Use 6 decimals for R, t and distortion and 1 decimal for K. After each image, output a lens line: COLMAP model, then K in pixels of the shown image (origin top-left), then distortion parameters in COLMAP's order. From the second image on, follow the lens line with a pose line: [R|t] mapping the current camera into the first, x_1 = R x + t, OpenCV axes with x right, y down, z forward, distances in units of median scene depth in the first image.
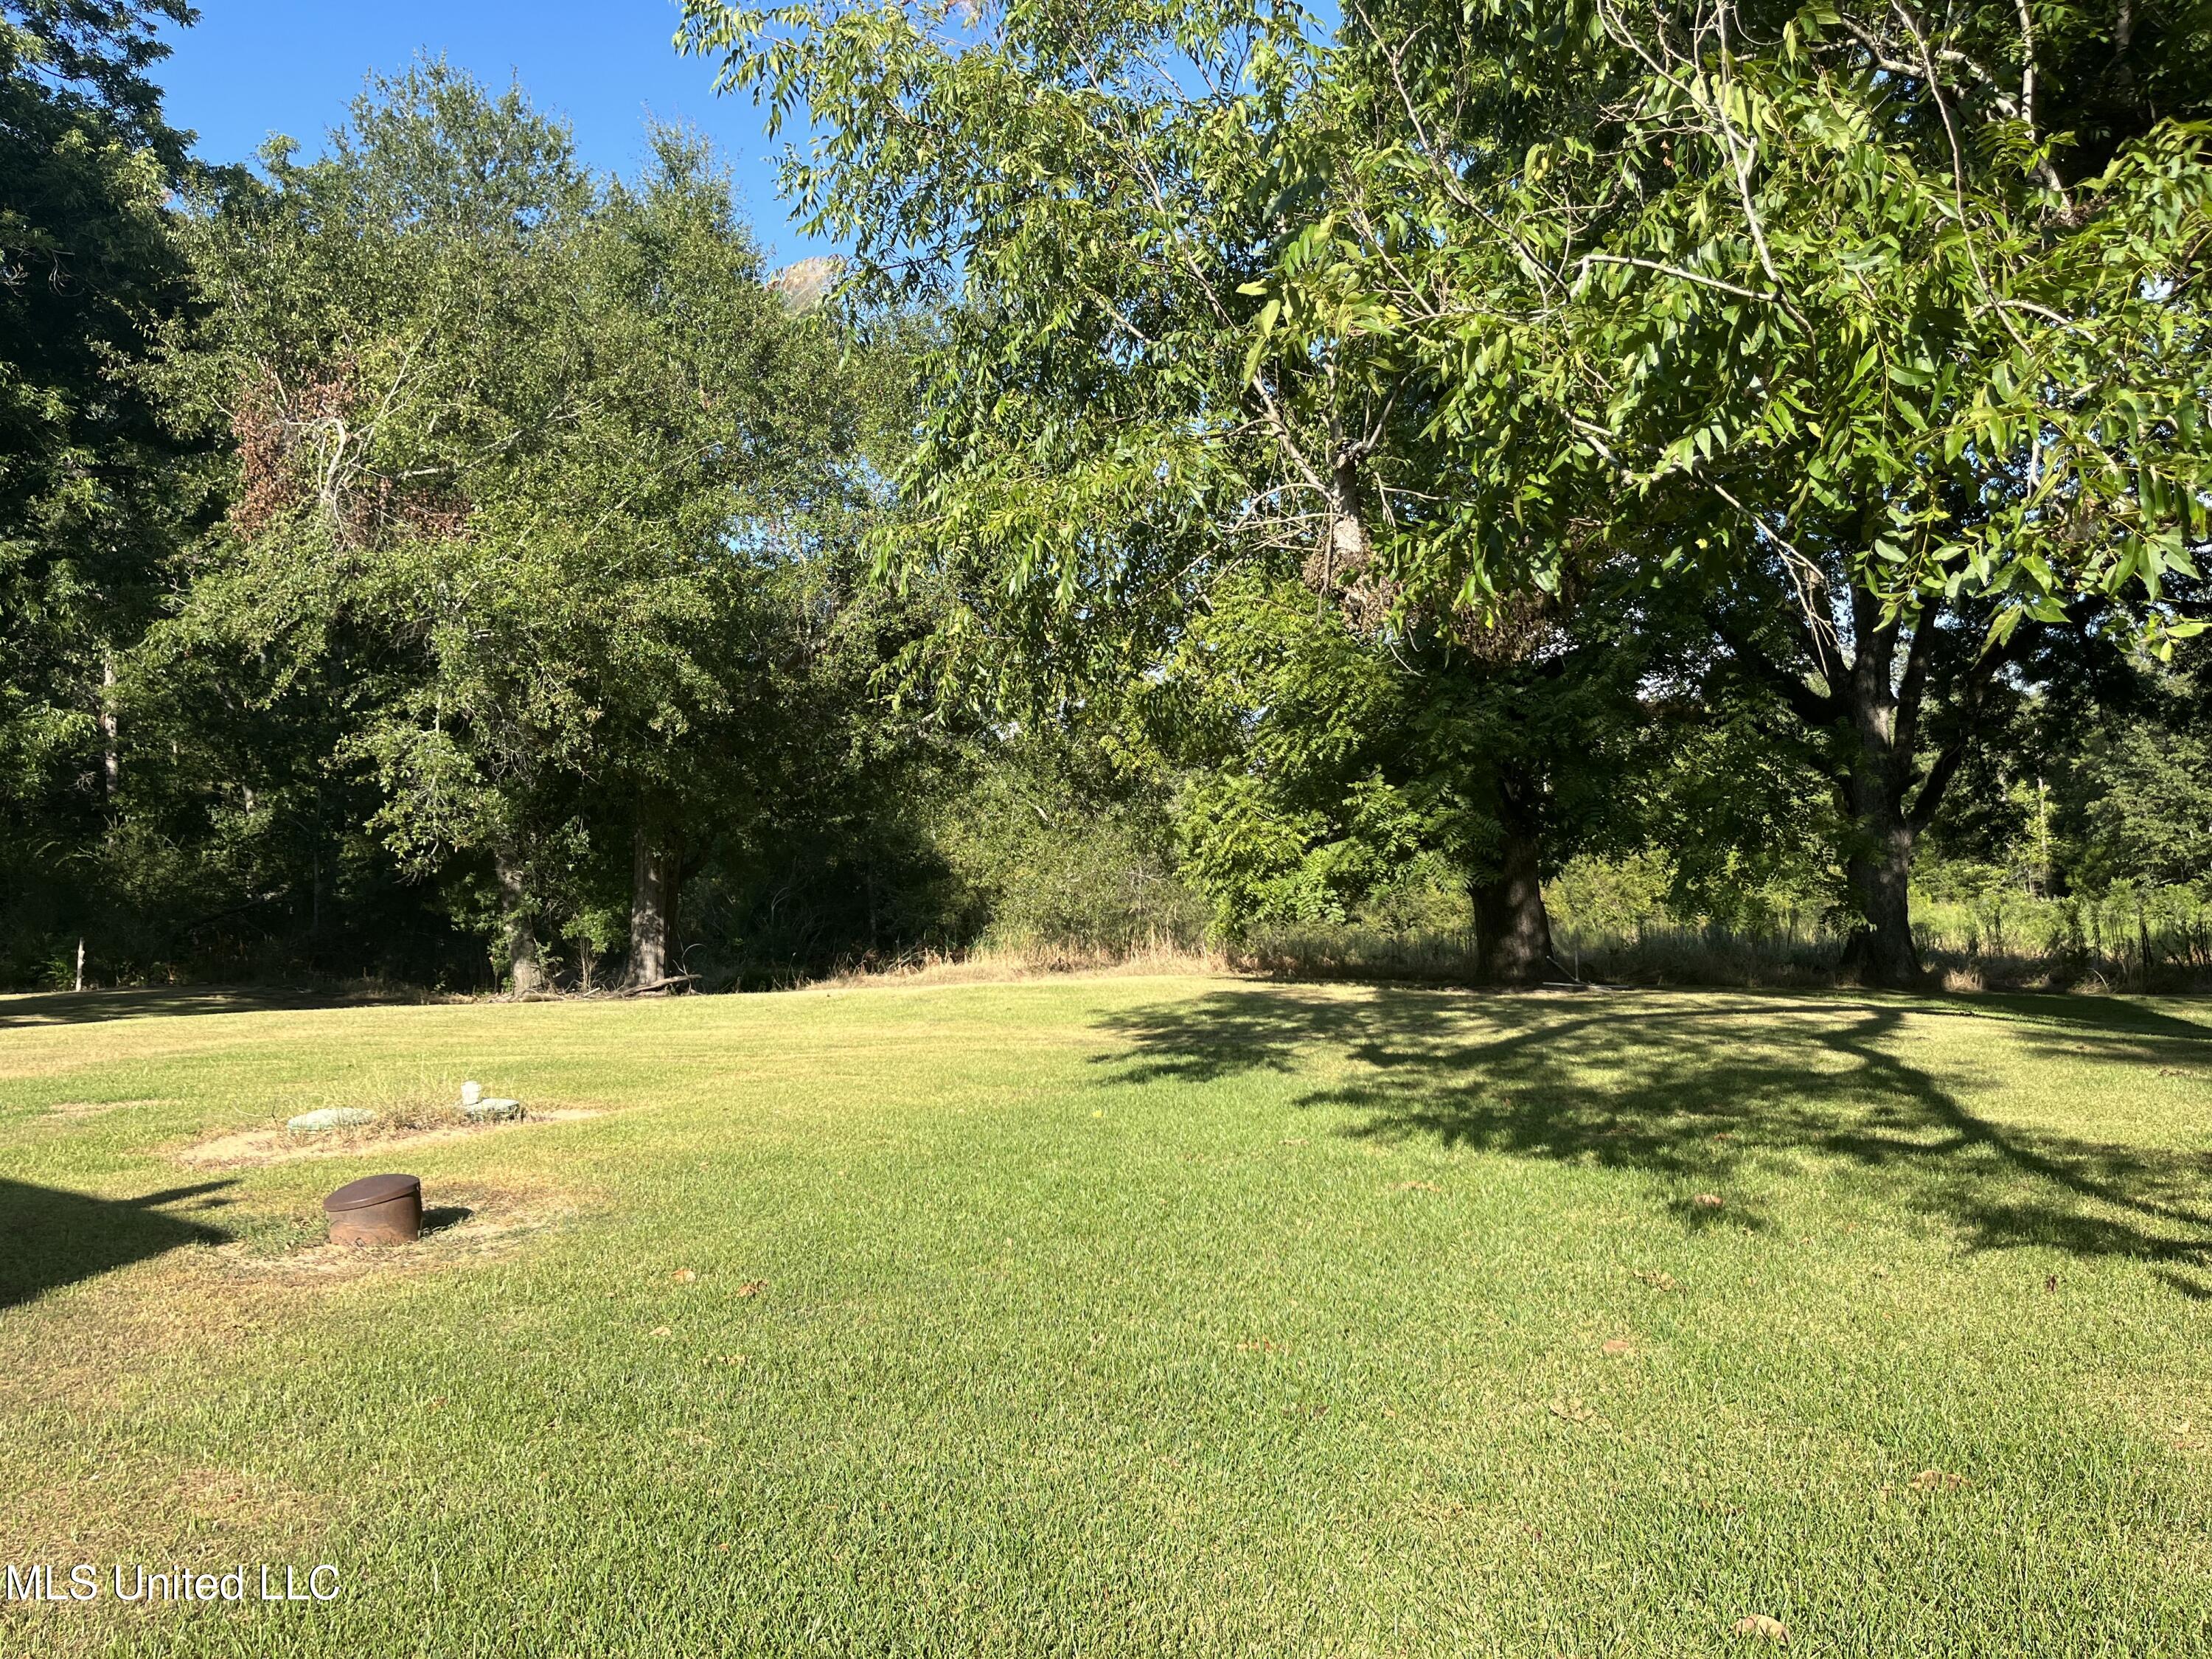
lens RADIAL K [[1663.8, 0, 1106.0], [0, 1663.8, 818.4], [0, 0, 1]] dist [-0.004820, -0.001053]
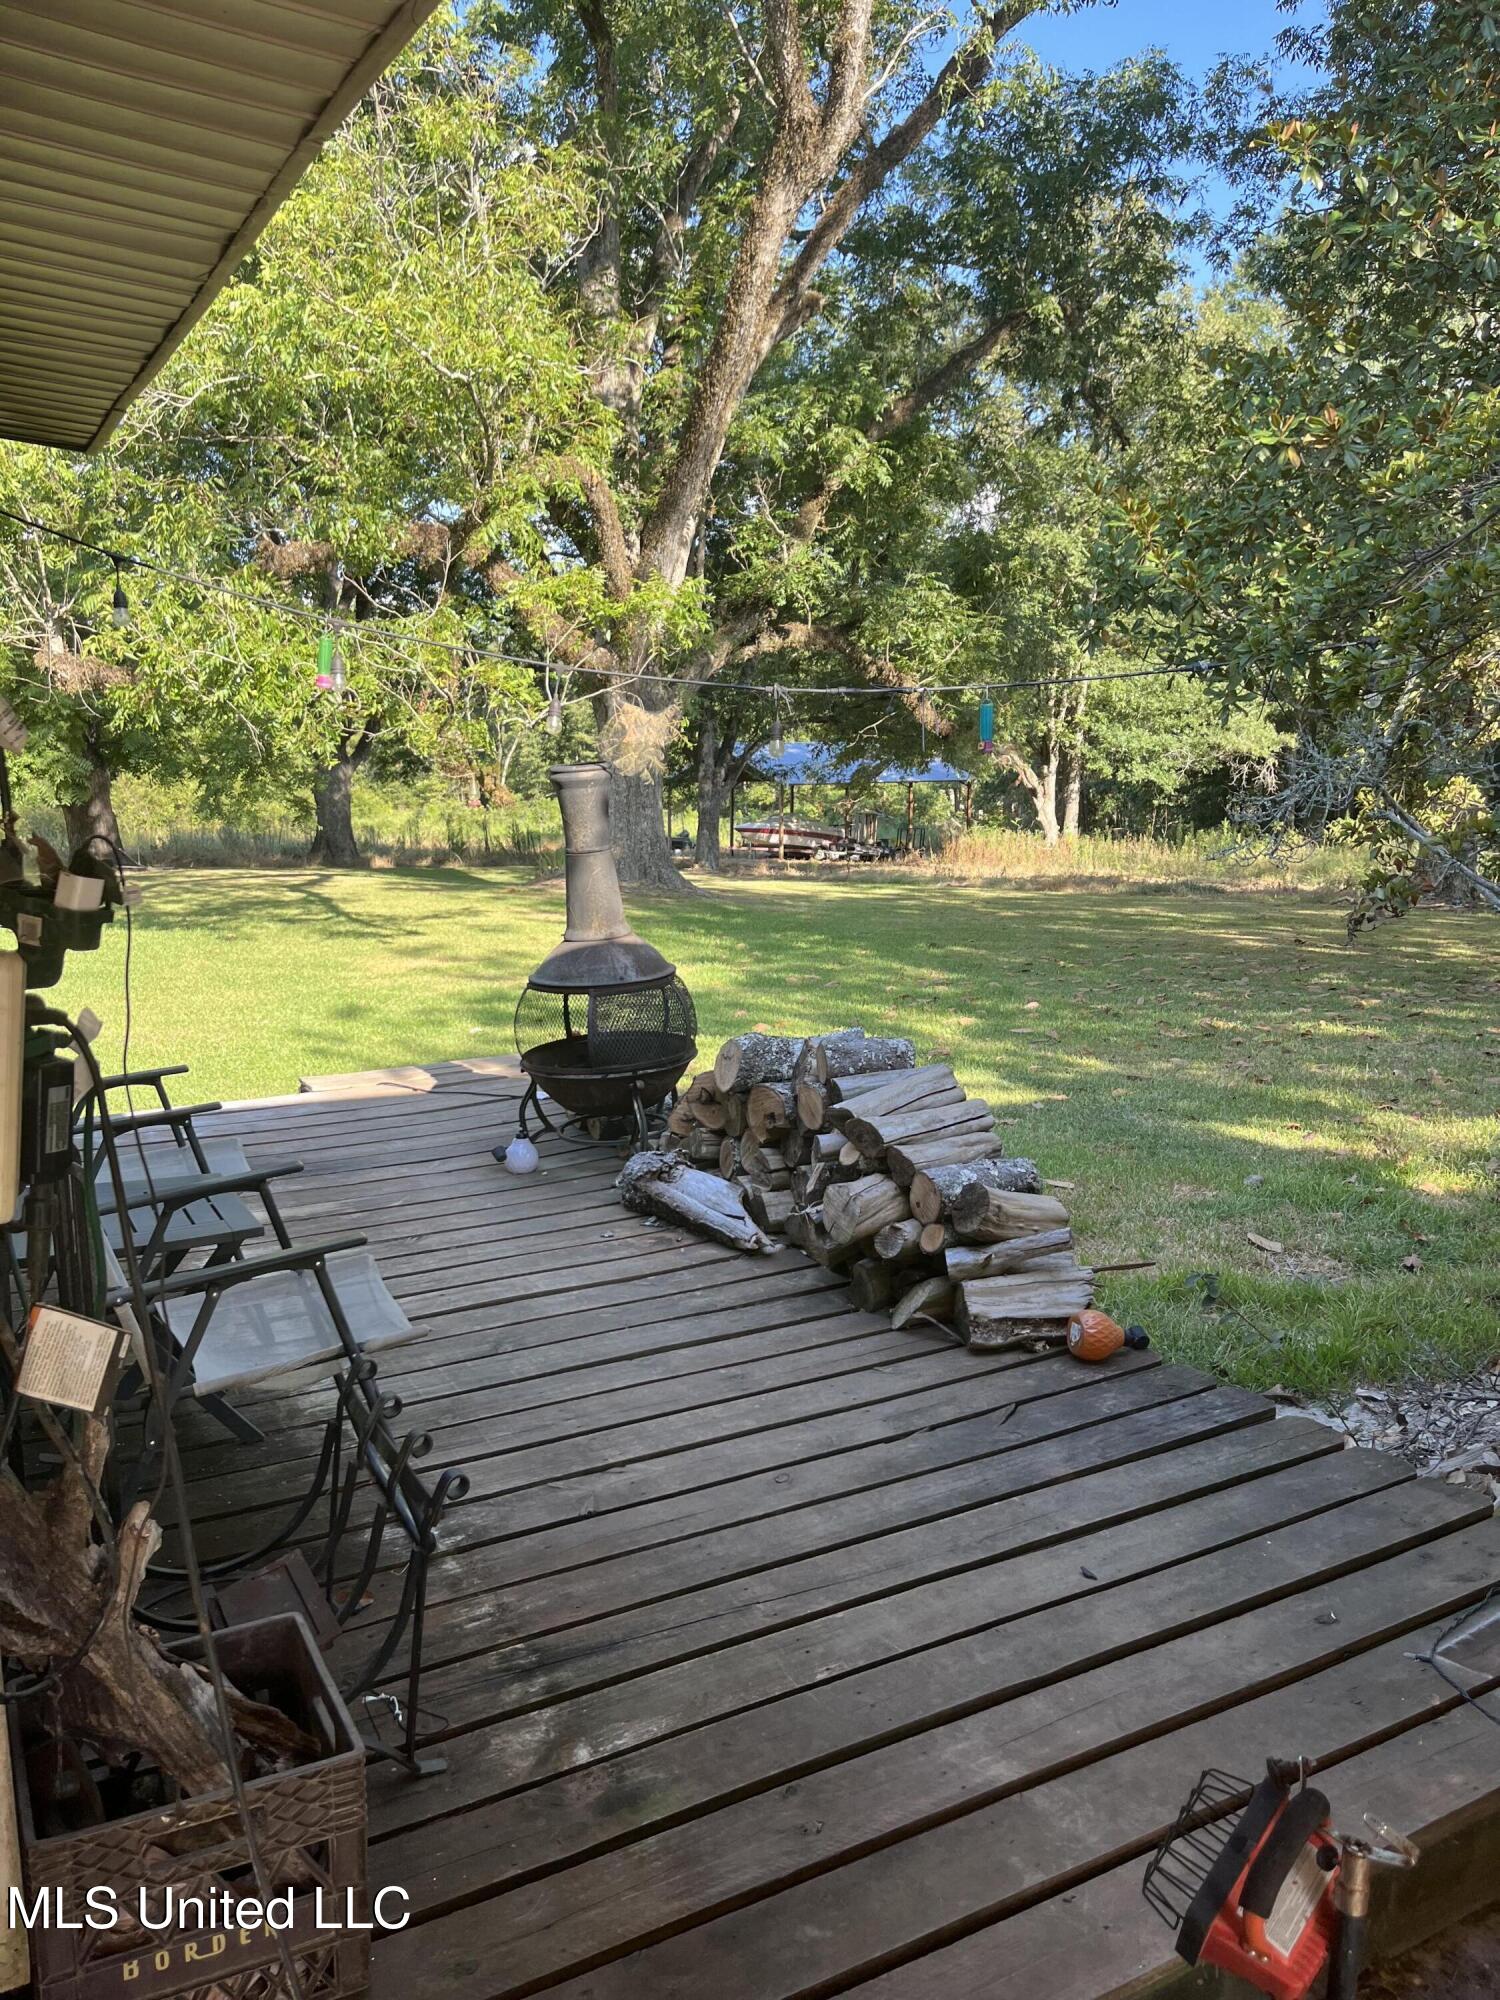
lens RADIAL K [[1504.3, 0, 748.6], [0, 1504.3, 988.9], [0, 0, 1]] dist [-0.004820, -0.001053]
pose [[0.775652, -0.073976, 0.626811, -0.177456], [-0.033532, 0.986875, 0.157964, -0.030089], [-0.630269, -0.143543, 0.762991, -0.477862]]
